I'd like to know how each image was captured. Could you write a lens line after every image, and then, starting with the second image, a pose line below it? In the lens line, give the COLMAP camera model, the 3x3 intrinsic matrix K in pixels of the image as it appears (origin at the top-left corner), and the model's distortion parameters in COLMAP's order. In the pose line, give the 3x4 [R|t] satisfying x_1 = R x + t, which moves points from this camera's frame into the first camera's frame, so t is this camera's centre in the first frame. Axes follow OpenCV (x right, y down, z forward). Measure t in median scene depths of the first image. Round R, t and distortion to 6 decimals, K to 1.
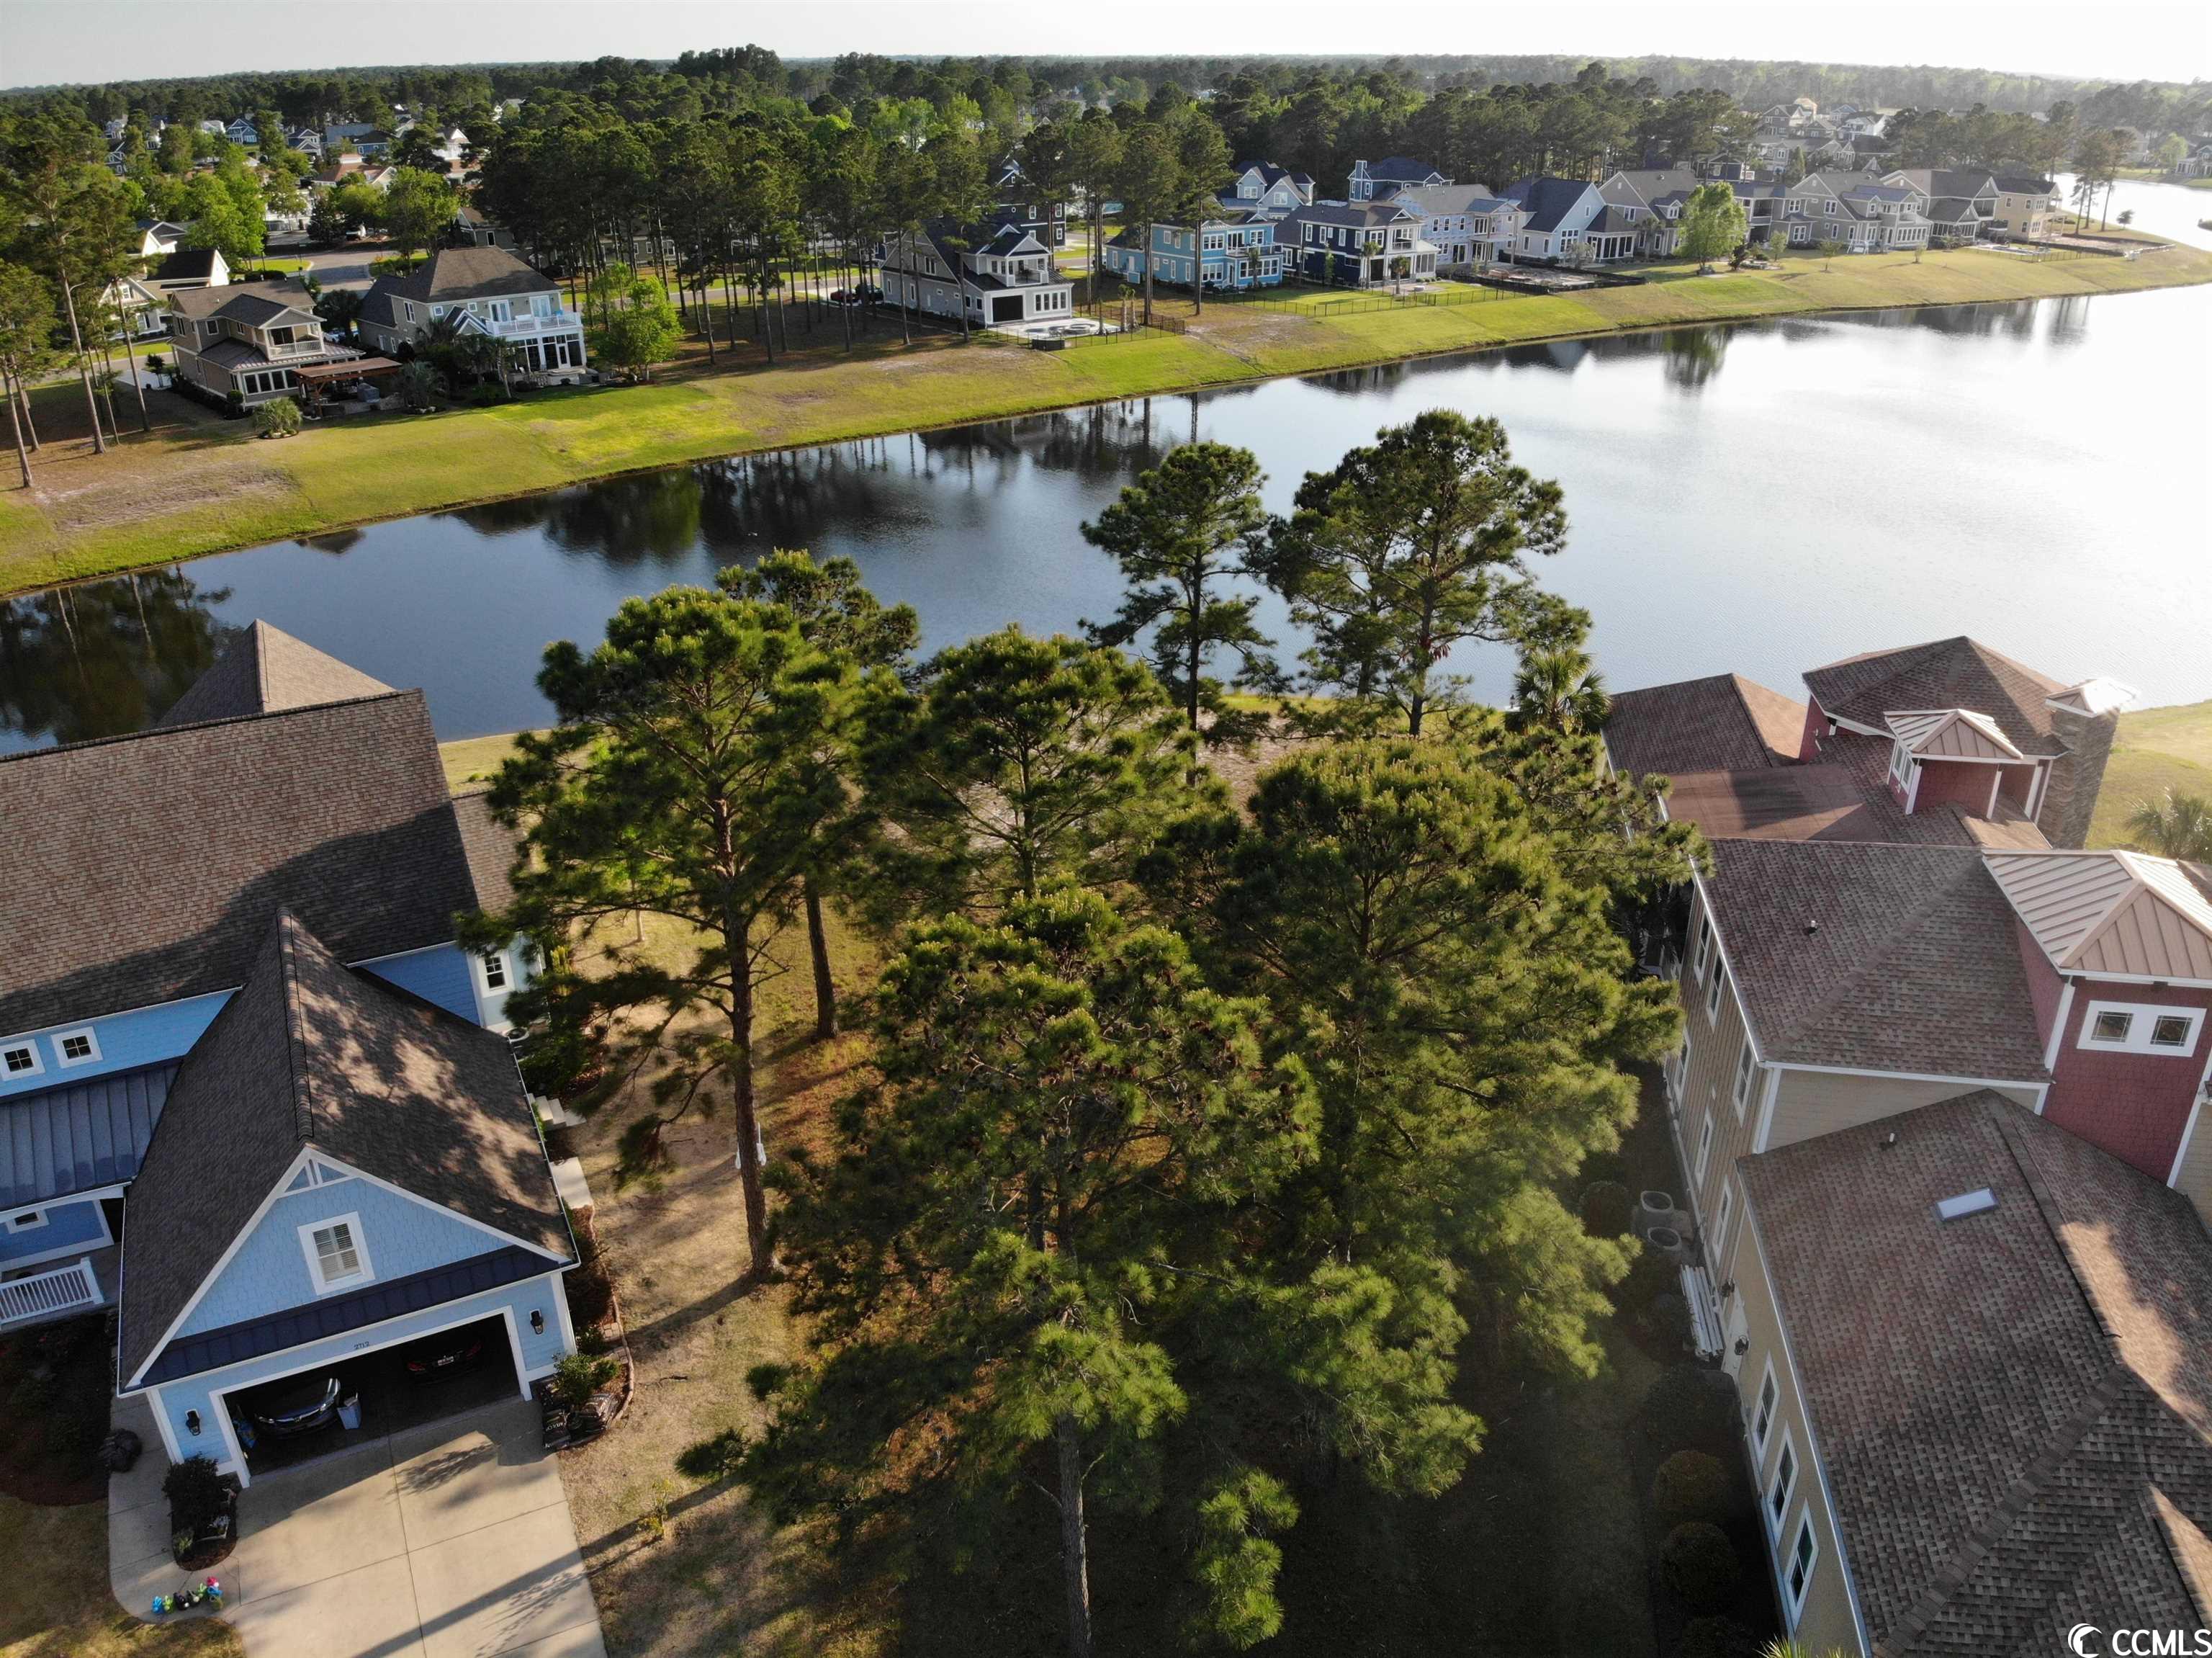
lens RADIAL K [[1640.6, 0, 1109.4], [0, 1640.6, 832.3], [0, 0, 1]] dist [0.026215, -0.133830]
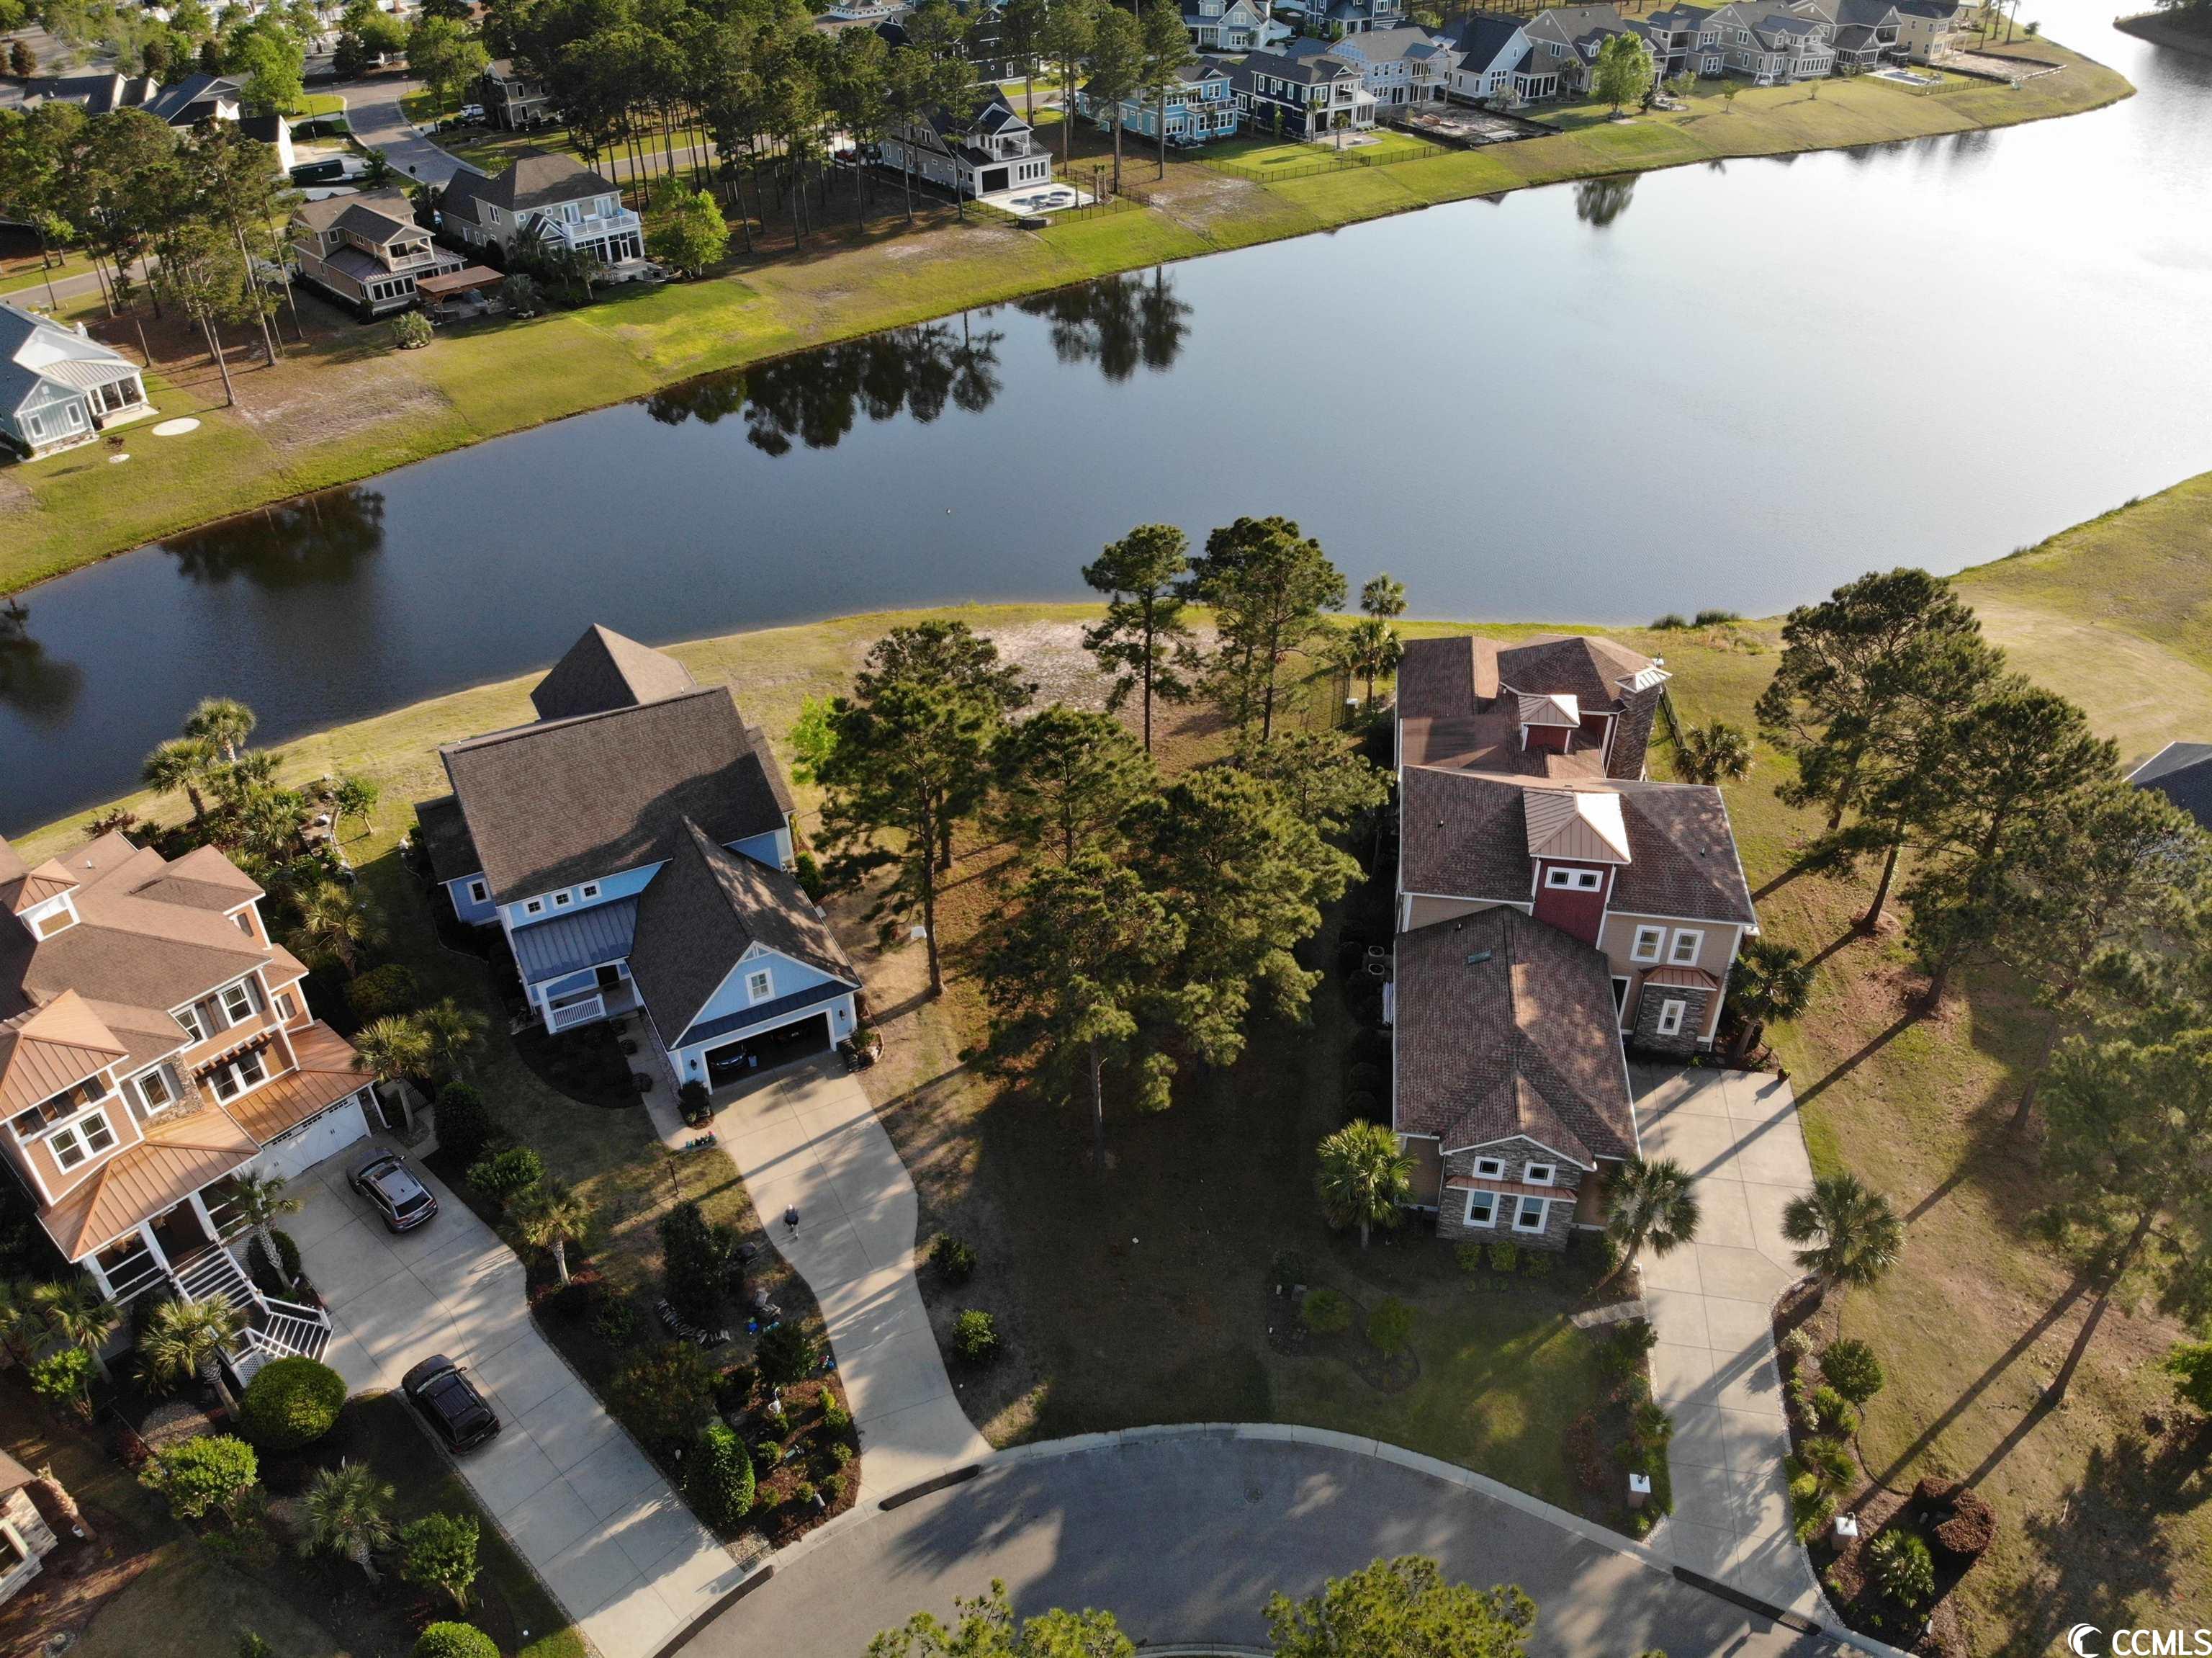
lens RADIAL K [[1626.4, 0, 1117.0], [0, 1626.4, 845.4], [0, 0, 1]] dist [0.083126, -0.232647]
pose [[0.999729, -0.011223, 0.020372, -0.006308], [0.007577, 0.985250, 0.170951, -0.066197], [-0.021990, -0.170751, 0.985069, -0.250490]]
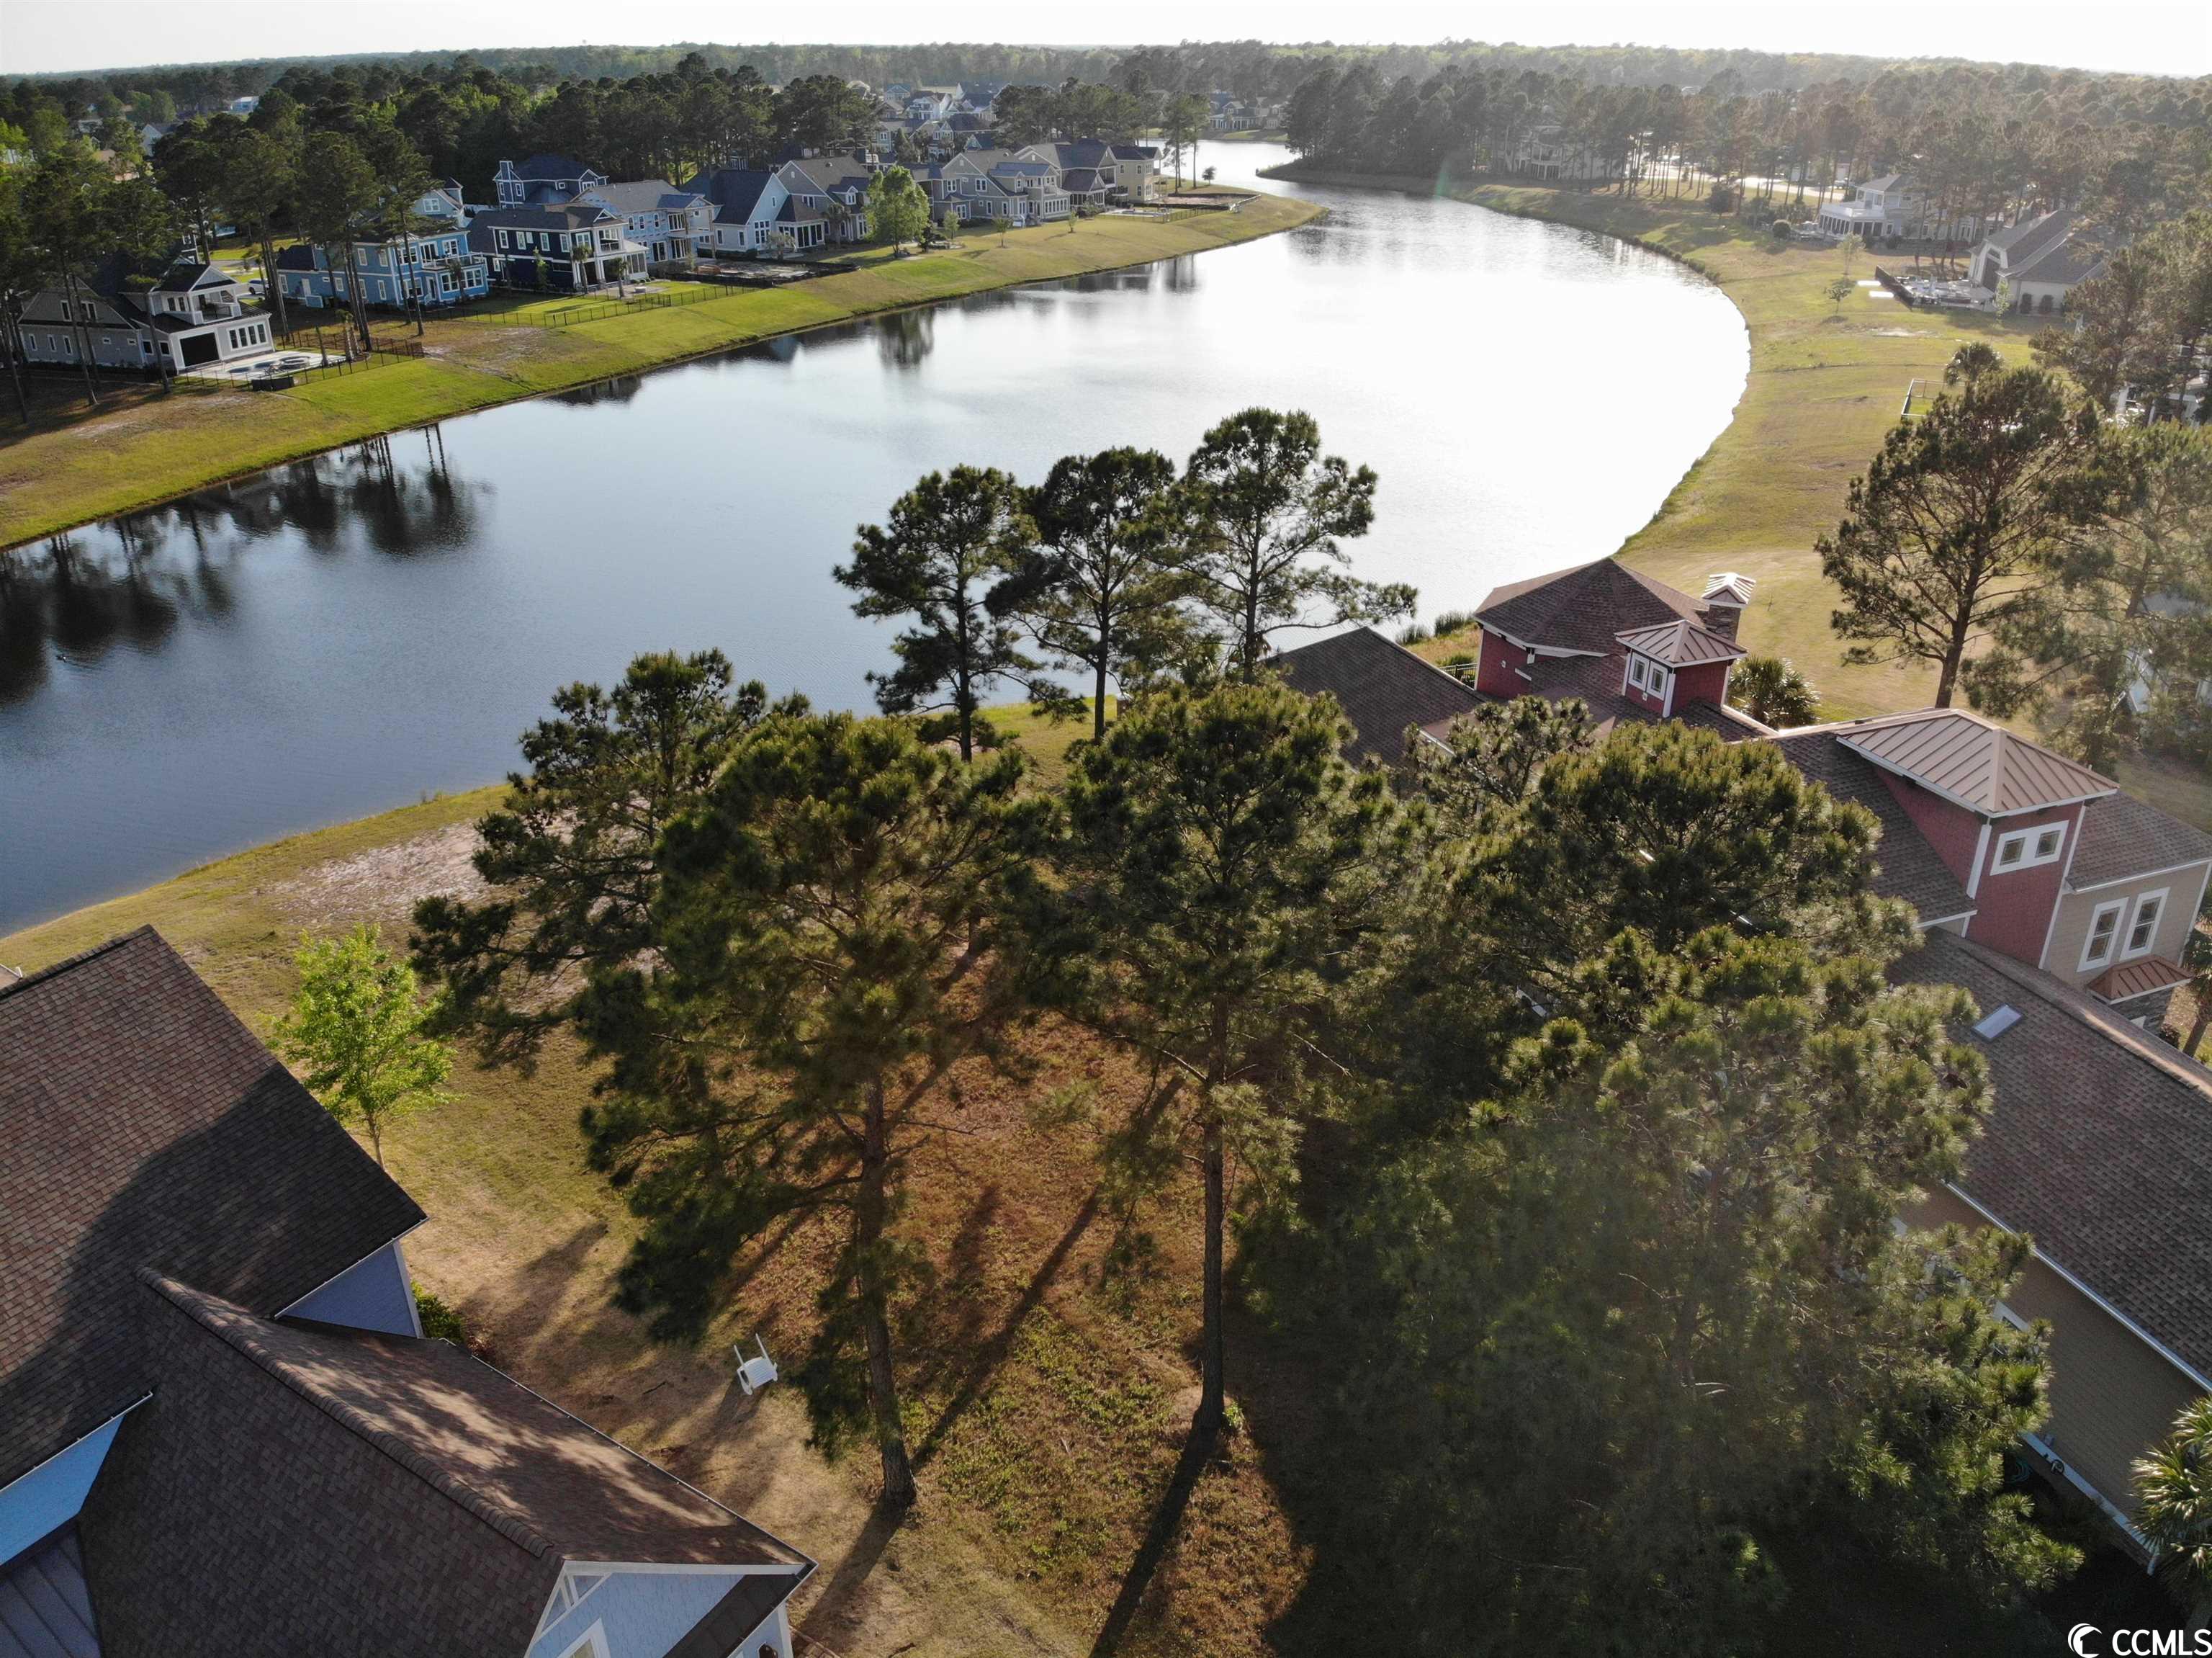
lens RADIAL K [[1641.2, 0, 1115.3], [0, 1641.2, 833.1], [0, 0, 1]] dist [0.025624, -0.122400]
pose [[0.860994, -0.216079, 0.460434, -0.112605], [0.213655, 0.975179, 0.058120, -0.023385], [-0.461564, 0.048333, 0.885789, 0.047407]]
